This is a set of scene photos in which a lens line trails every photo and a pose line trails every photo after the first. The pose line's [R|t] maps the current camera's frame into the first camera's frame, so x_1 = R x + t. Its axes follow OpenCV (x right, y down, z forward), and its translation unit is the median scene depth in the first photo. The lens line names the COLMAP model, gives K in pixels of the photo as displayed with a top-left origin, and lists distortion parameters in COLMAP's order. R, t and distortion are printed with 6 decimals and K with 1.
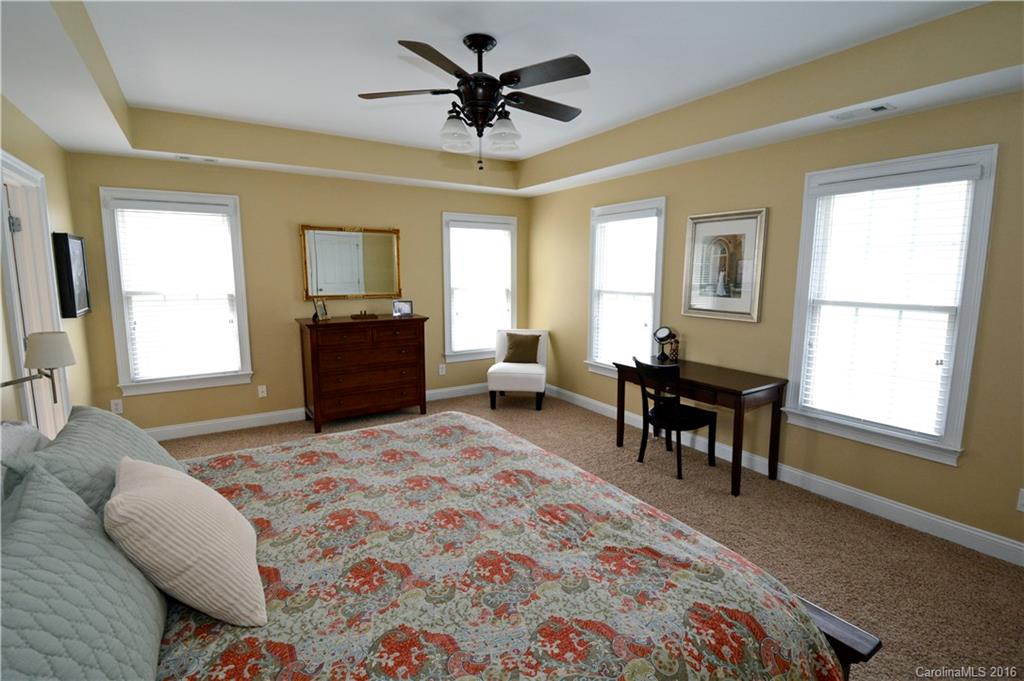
lens RADIAL K [[494.2, 0, 512.9], [0, 494.2, 336.2], [0, 0, 1]] dist [-0.004734, -0.000809]
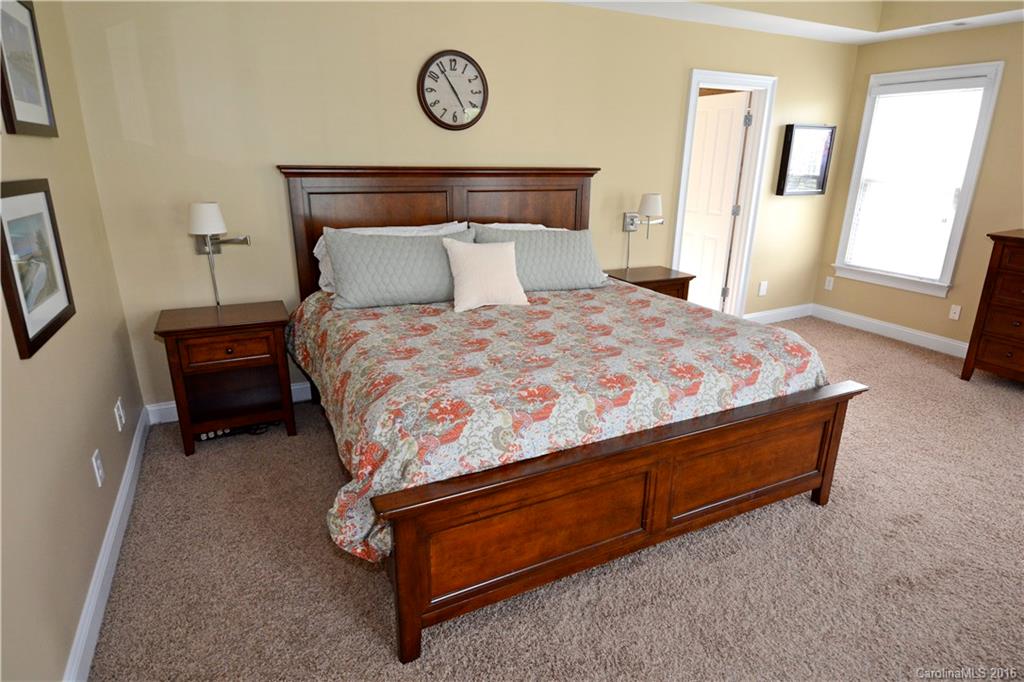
lens RADIAL K [[560.5, 0, 512.8], [0, 560.5, 339.7], [0, 0, 1]] dist [-0.007682, -0.002774]
pose [[-0.105090, 0.311037, -0.944570, 0.651987], [-0.143609, 0.935127, 0.323905, -0.057612], [0.984039, 0.169688, -0.053605, 0.476519]]
